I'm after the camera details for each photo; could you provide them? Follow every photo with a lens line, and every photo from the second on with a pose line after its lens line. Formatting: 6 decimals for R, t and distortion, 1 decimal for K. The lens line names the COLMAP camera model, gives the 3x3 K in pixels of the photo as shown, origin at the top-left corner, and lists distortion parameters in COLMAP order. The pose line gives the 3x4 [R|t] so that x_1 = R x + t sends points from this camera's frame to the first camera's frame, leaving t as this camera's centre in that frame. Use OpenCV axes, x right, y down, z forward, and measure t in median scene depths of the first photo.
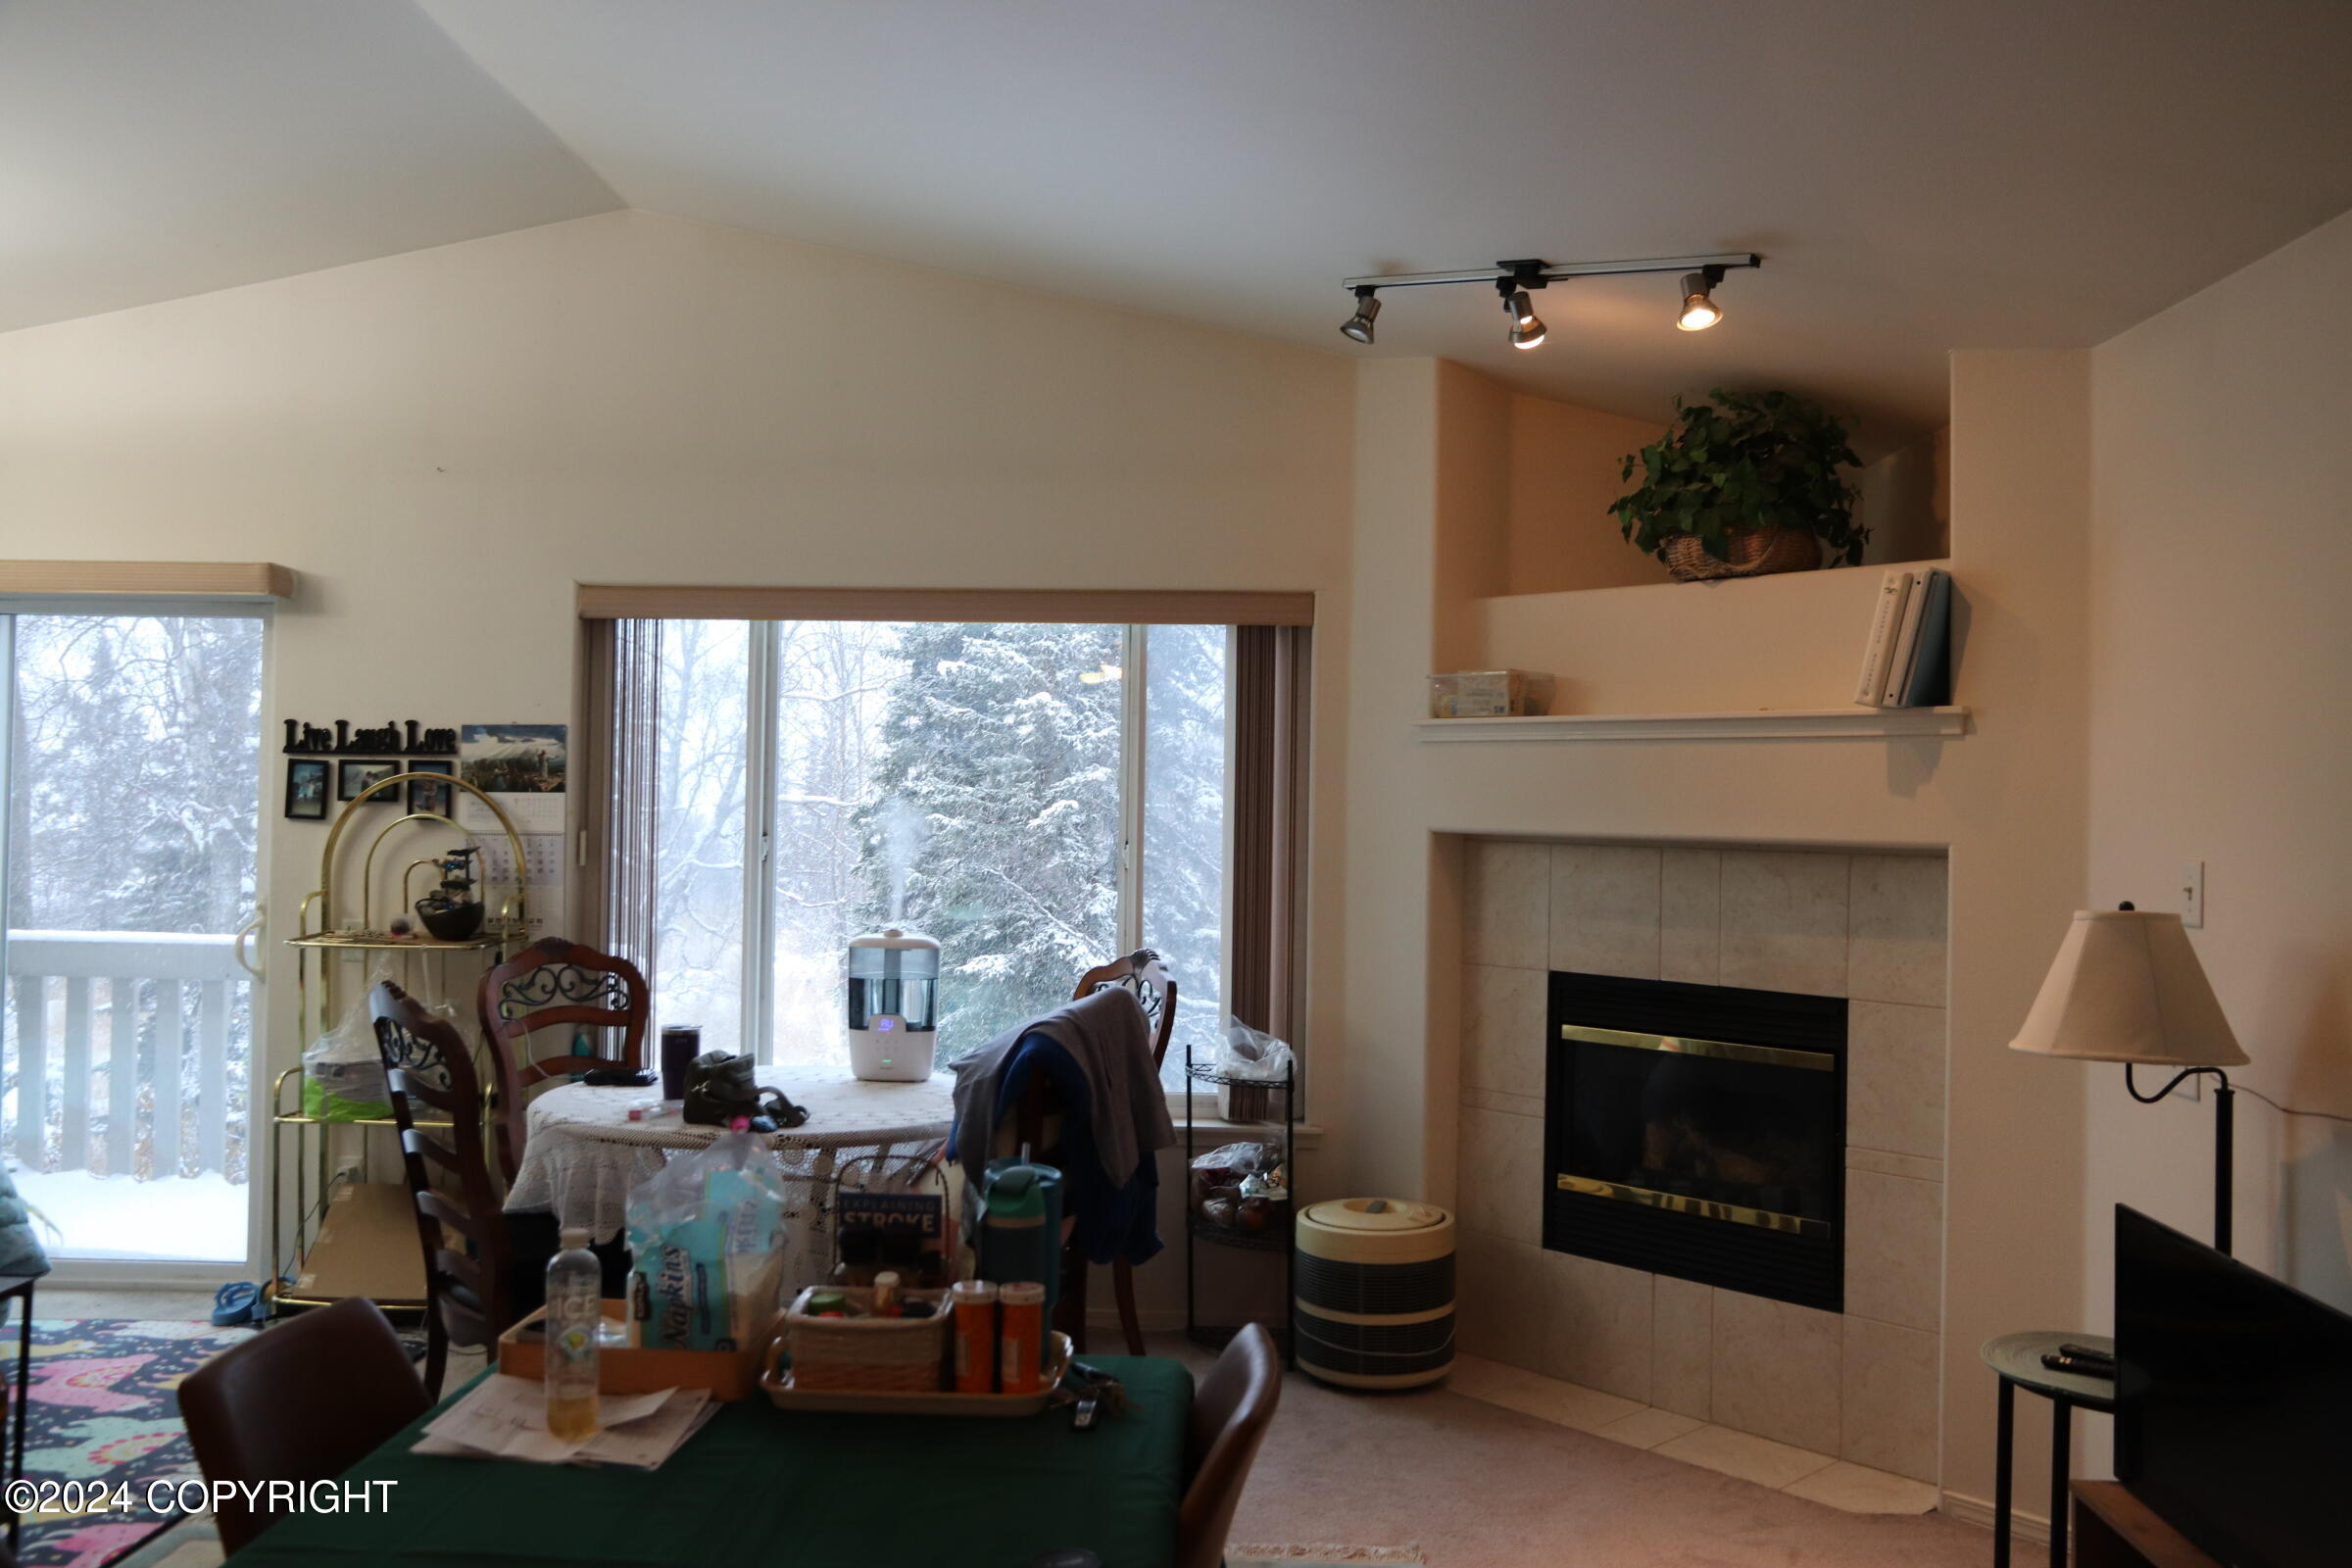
lens RADIAL K [[1874.0, 0, 1189.1], [0, 1874.0, 778.1], [0, 0, 1]] dist [-0.076290, 0.115449]
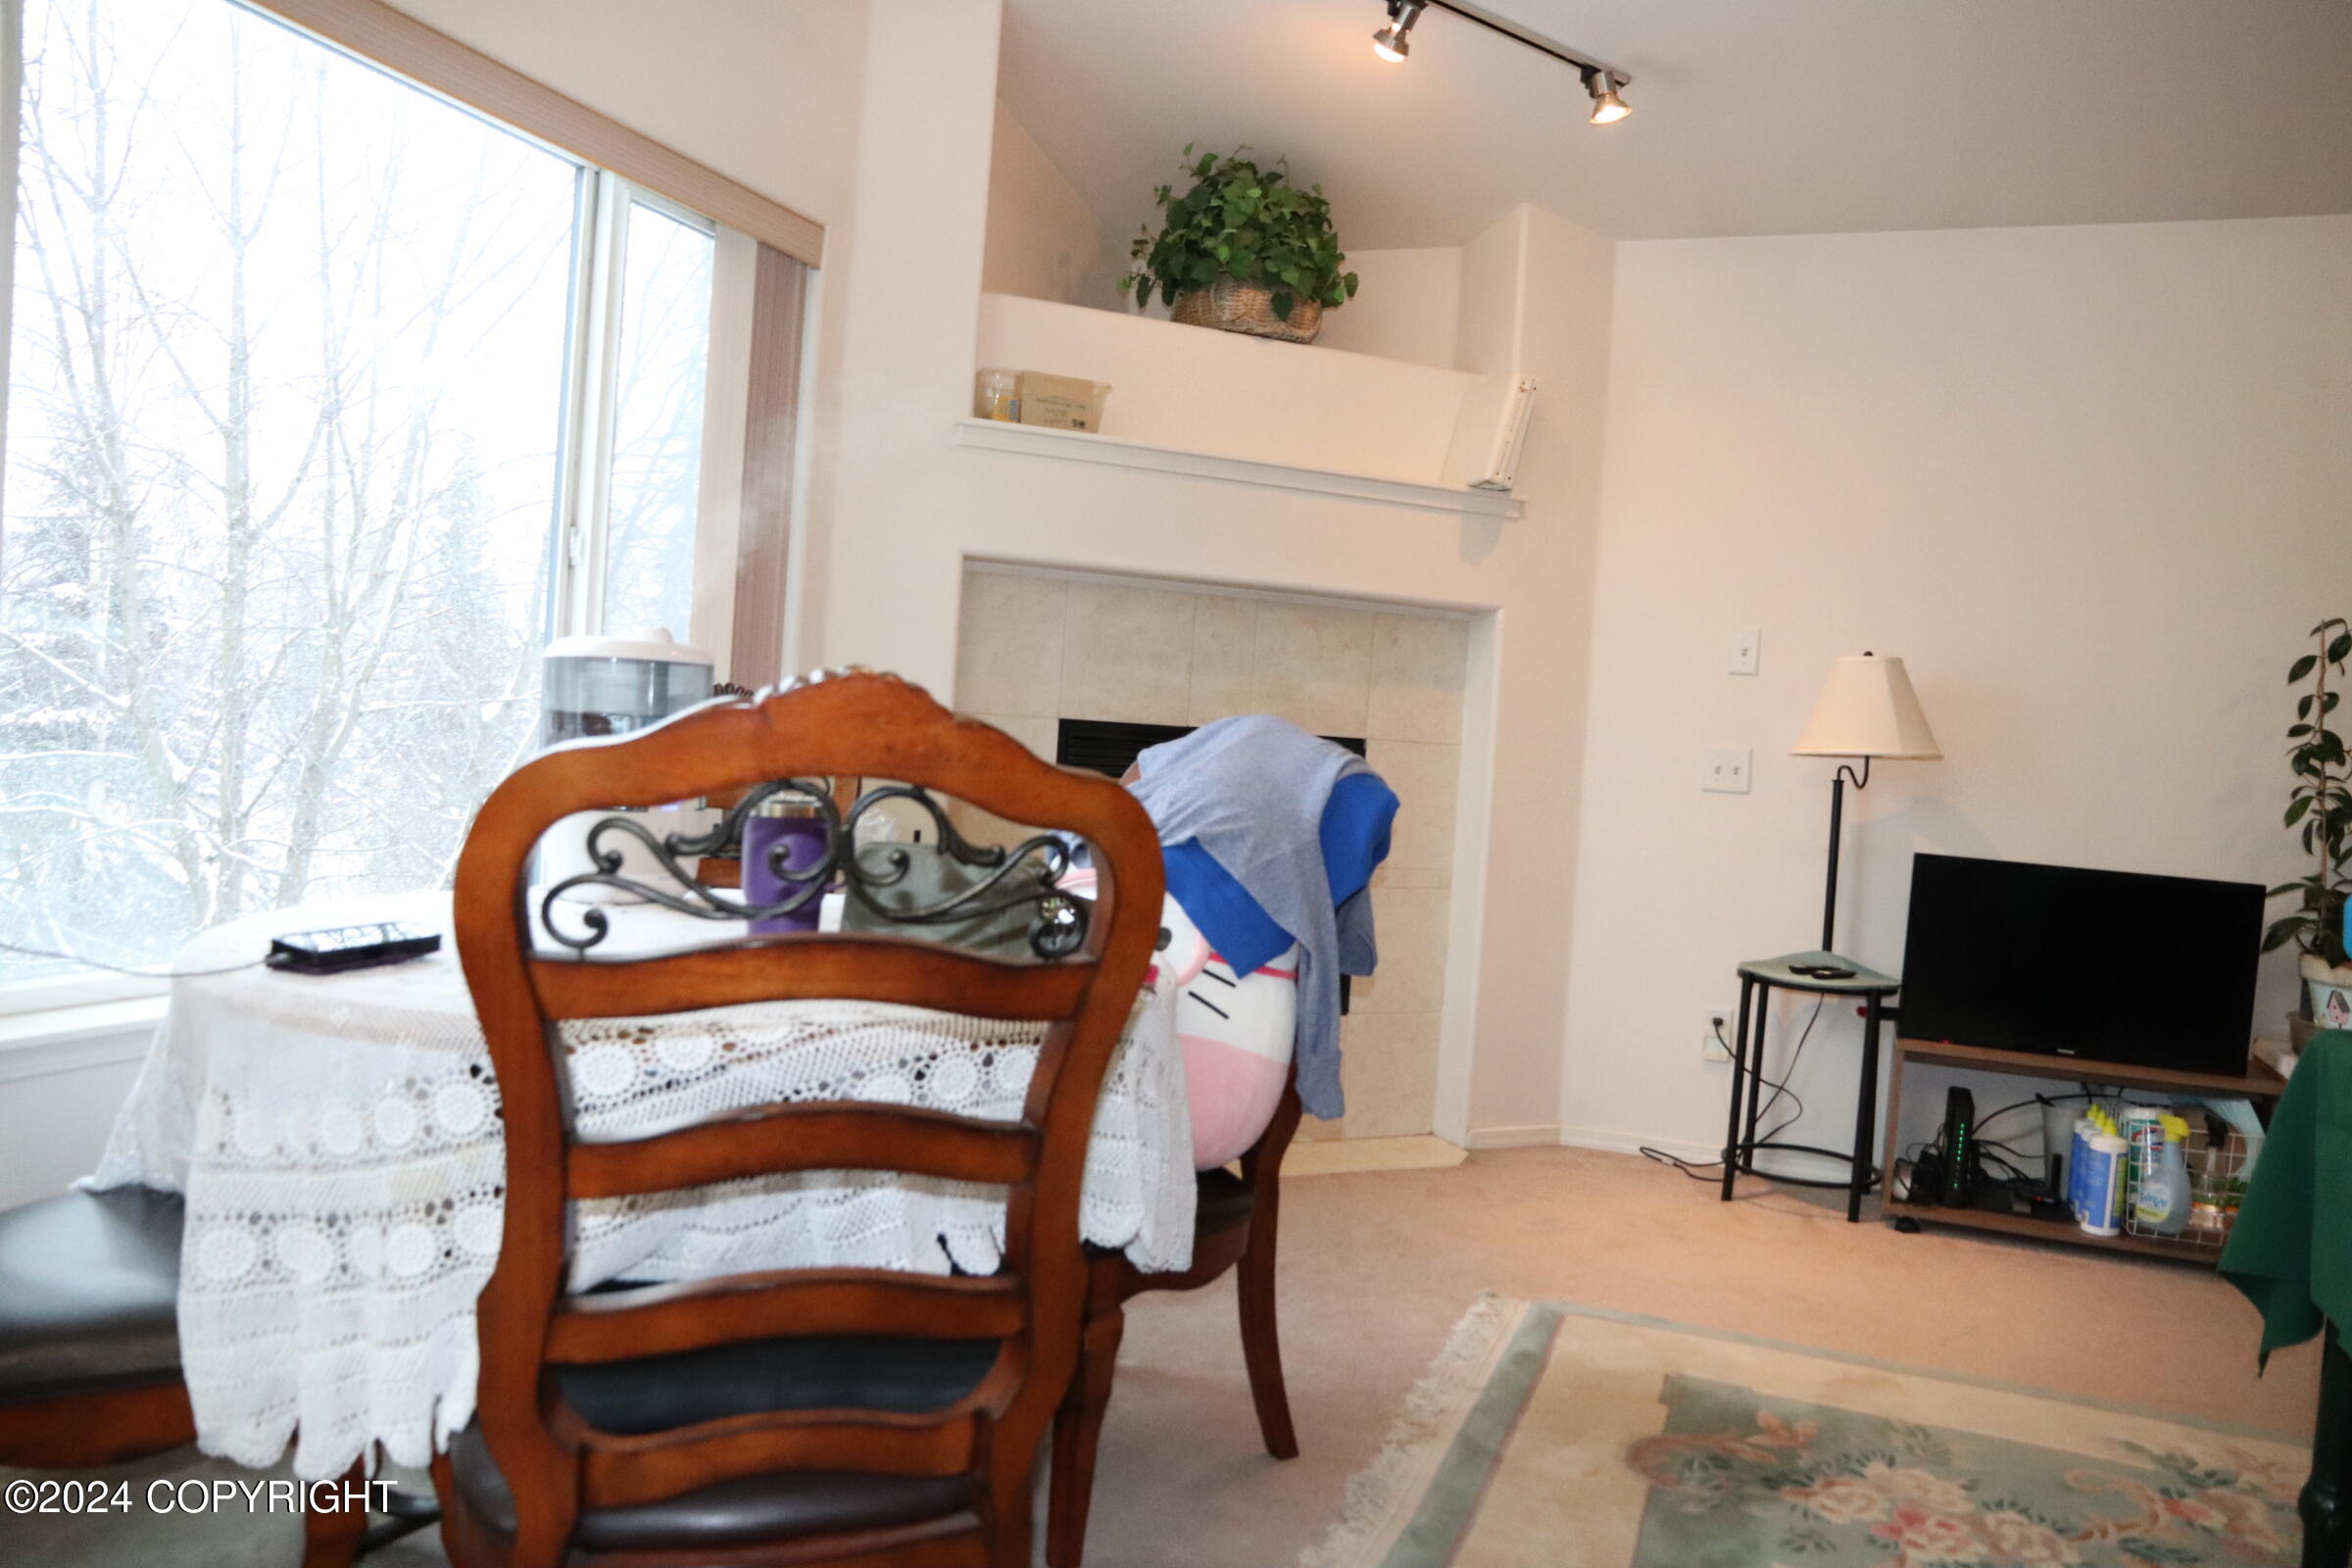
lens RADIAL K [[1624.4, 0, 1182.9], [0, 1624.4, 776.6], [0, 0, 1]] dist [-0.119008, 0.083590]
pose [[0.347996, -0.023659, 0.937197, -0.505412], [-0.070292, 0.996209, 0.051249, 0.081997], [-0.934857, -0.083712, 0.345014, 0.632013]]
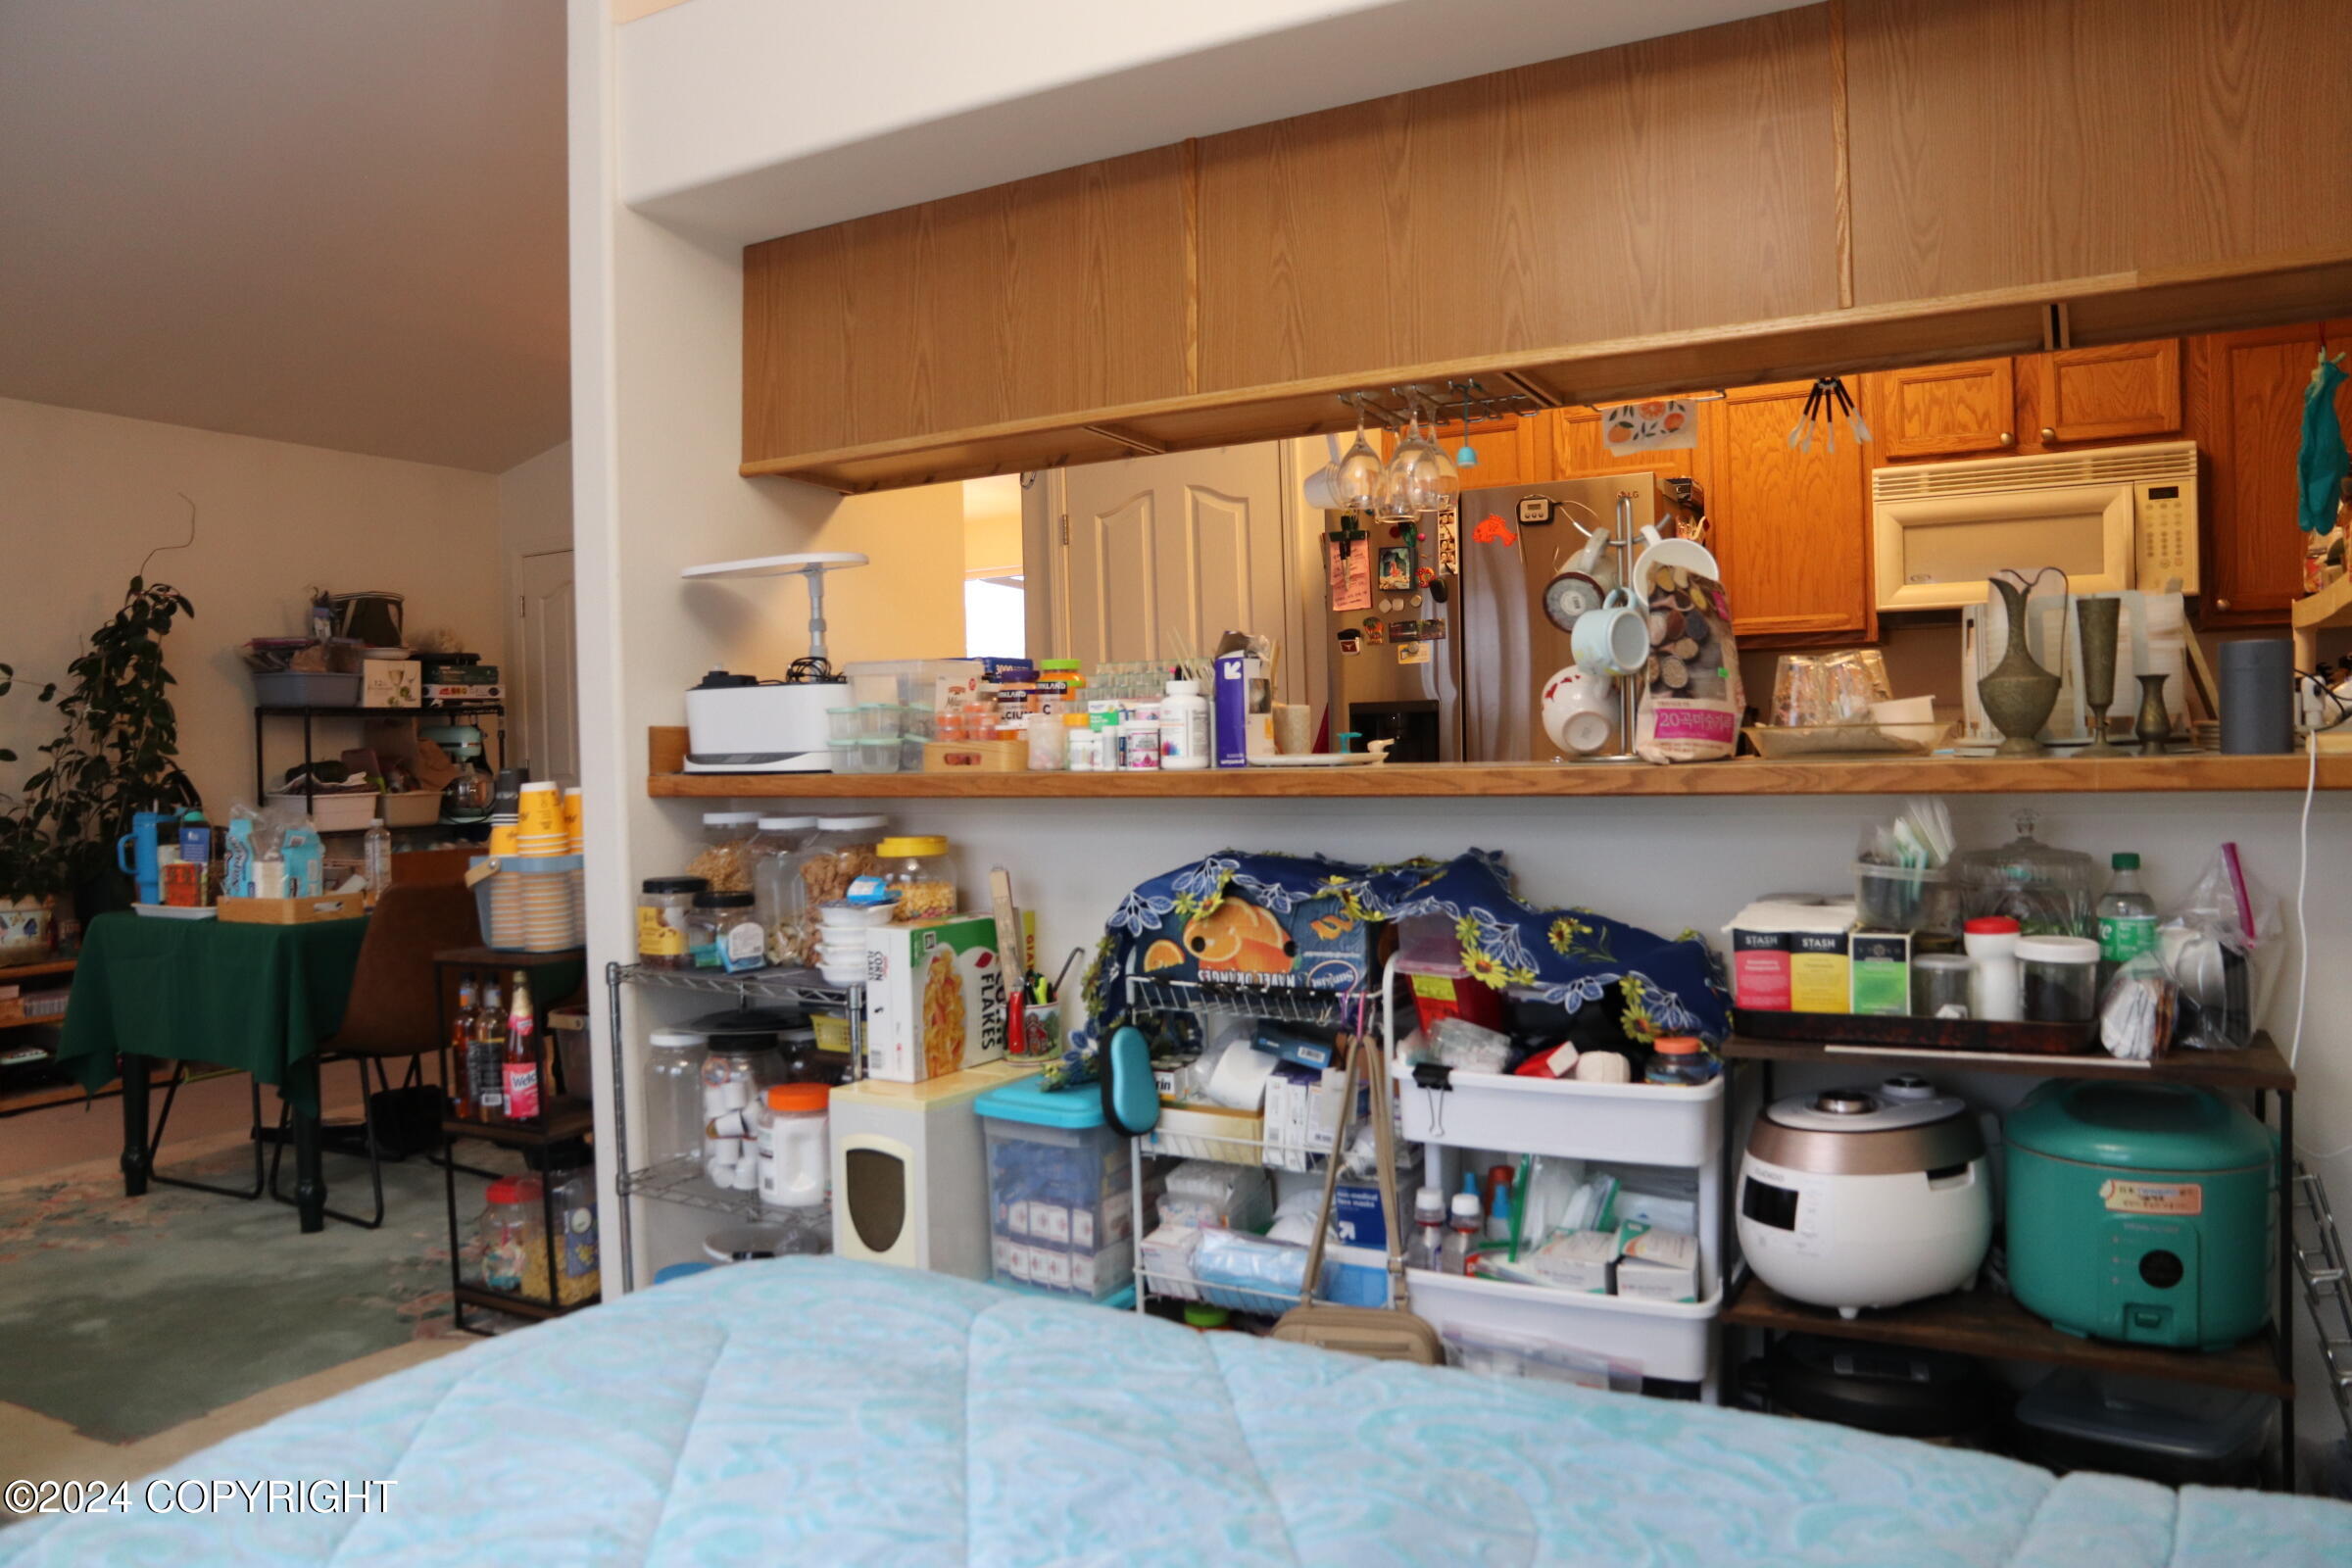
lens RADIAL K [[1624.4, 0, 1187.1], [0, 1624.4, 782.3], [0, 0, 1]] dist [-0.119008, 0.083590]
pose [[-0.889147, -0.005168, 0.457592, -0.853966], [0.001866, 0.999887, 0.014917, 0.072552], [-0.457617, 0.014117, -0.889037, 0.932063]]
